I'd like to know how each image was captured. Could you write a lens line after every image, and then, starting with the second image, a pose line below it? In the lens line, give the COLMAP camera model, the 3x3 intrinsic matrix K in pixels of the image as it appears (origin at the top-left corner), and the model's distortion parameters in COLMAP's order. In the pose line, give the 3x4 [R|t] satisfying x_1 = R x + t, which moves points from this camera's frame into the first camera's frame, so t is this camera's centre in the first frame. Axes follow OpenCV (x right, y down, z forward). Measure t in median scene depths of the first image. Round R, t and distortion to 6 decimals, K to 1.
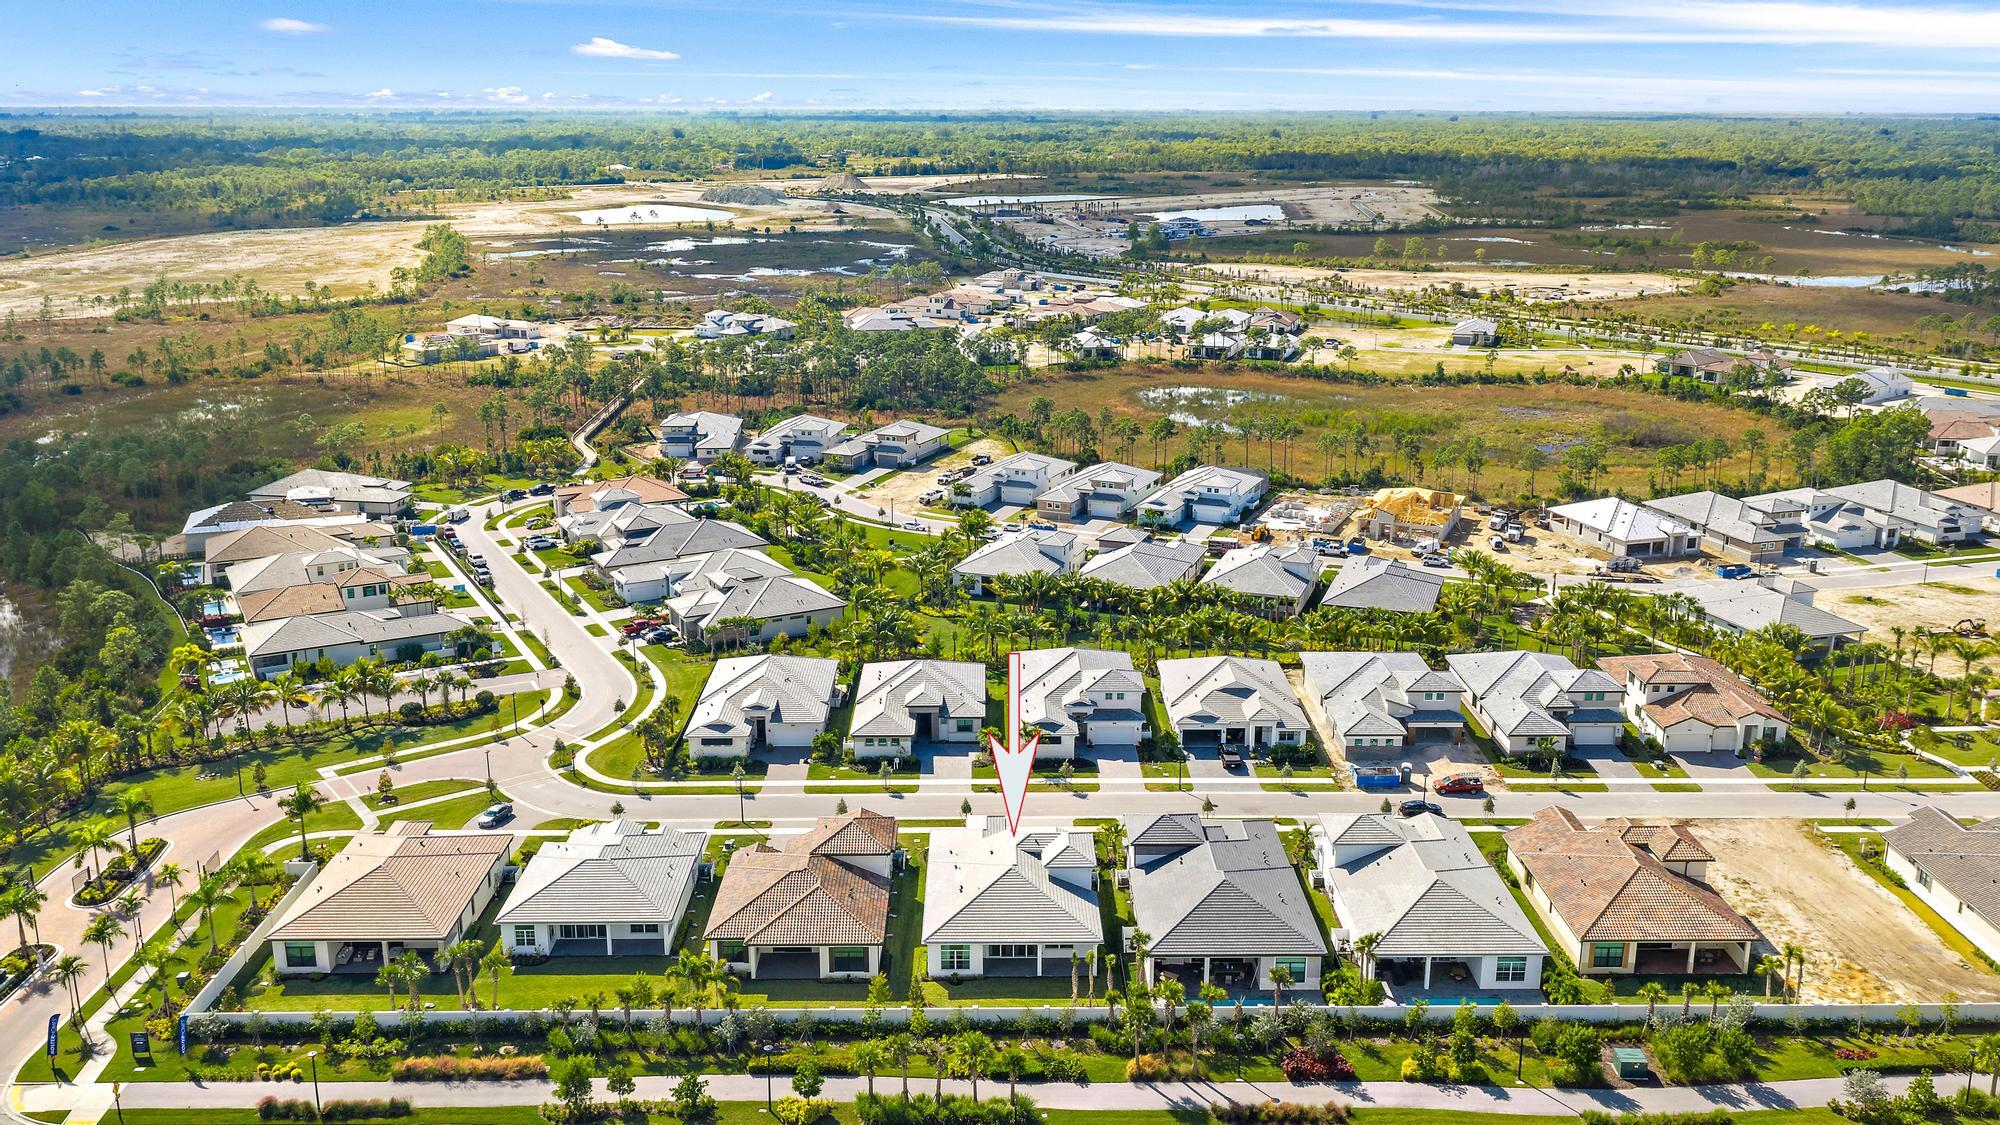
lens RADIAL K [[1692.4, 0, 1009.4], [0, 1692.4, 562.8], [0, 0, 1]] dist [0.034305, -0.055679]
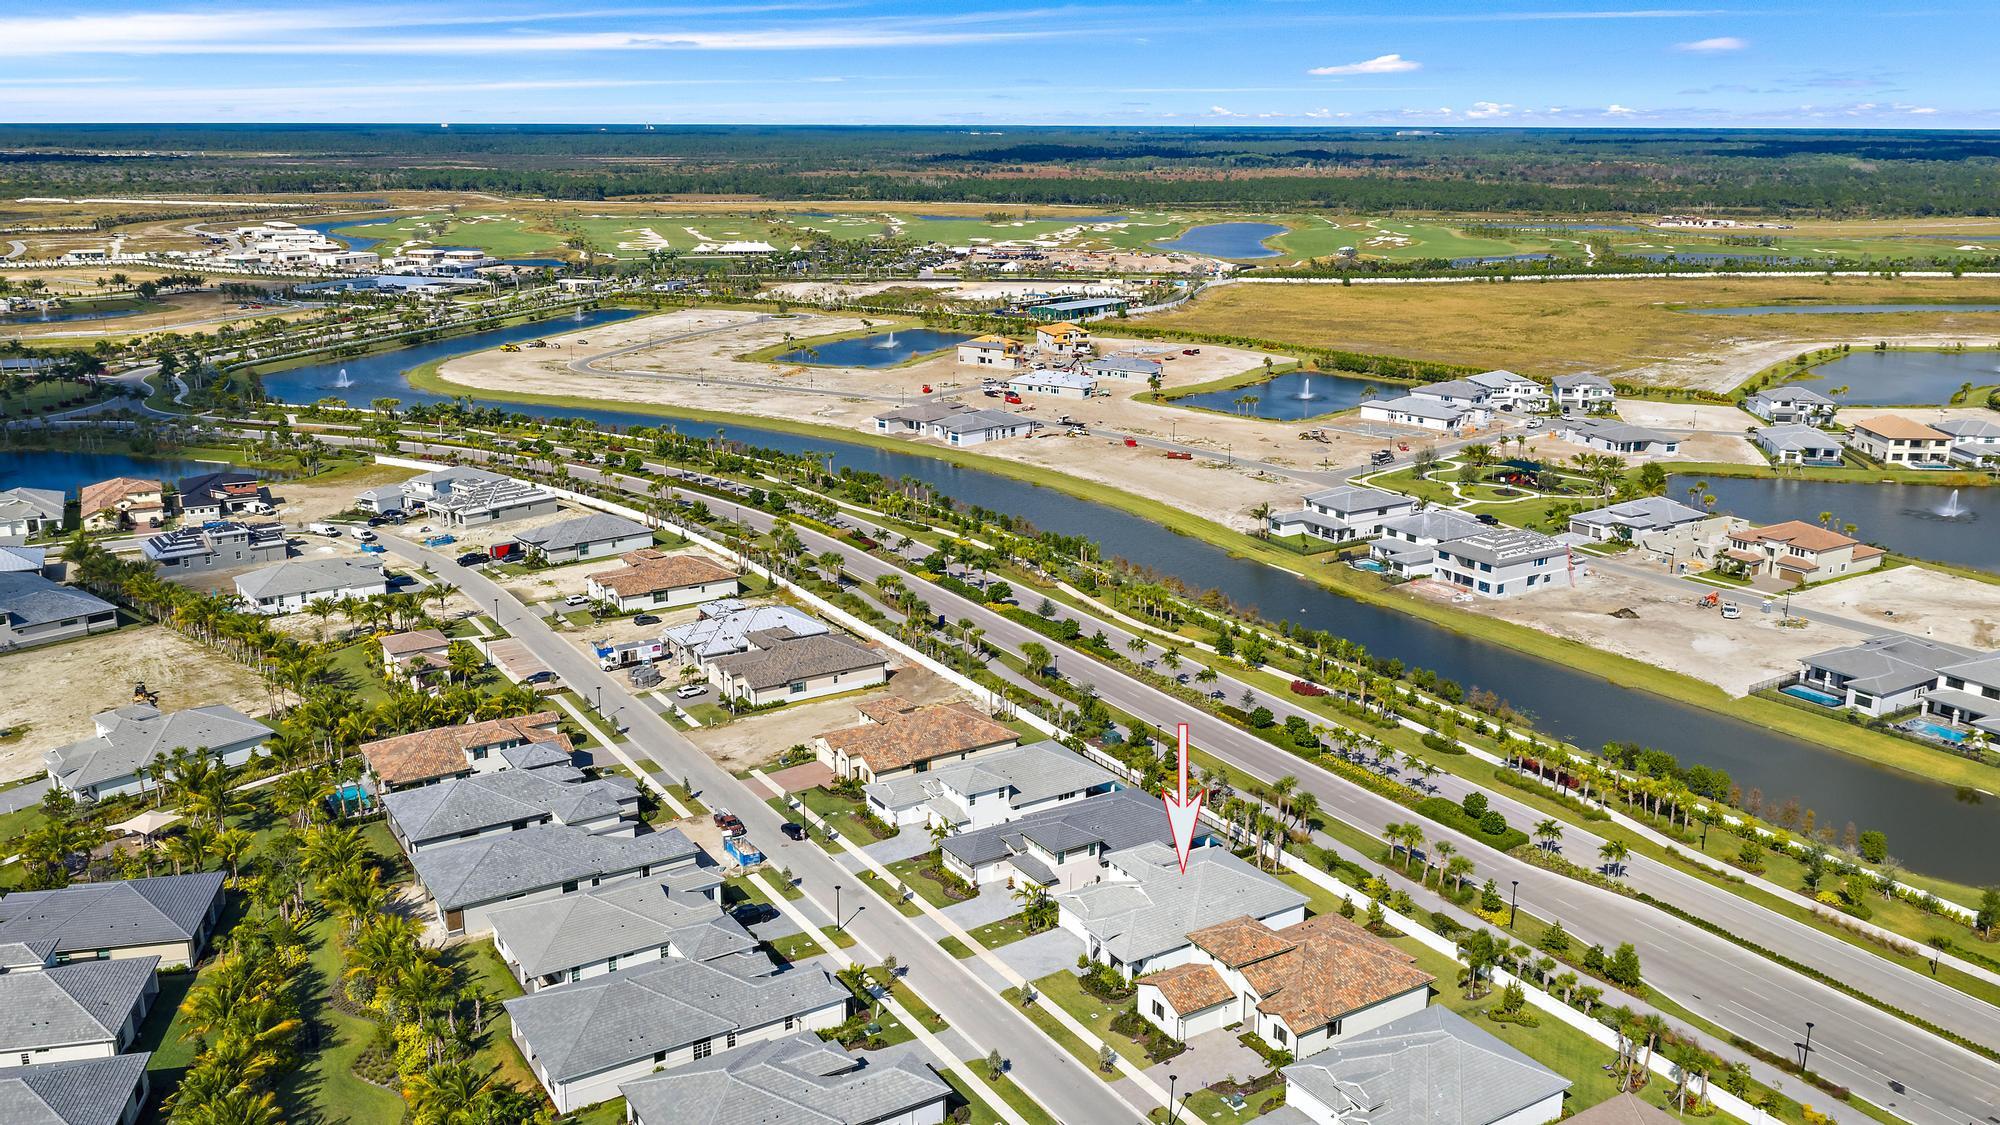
lens RADIAL K [[1644.7, 0, 1008.9], [0, 1644.7, 565.8], [0, 0, 1]] dist [0.028956, -0.051055]
pose [[-0.523242, -0.226773, 0.821457, -0.653182], [0.220985, 0.894862, 0.387797, -0.382775], [-0.823033, 0.384441, -0.418116, 1.193075]]
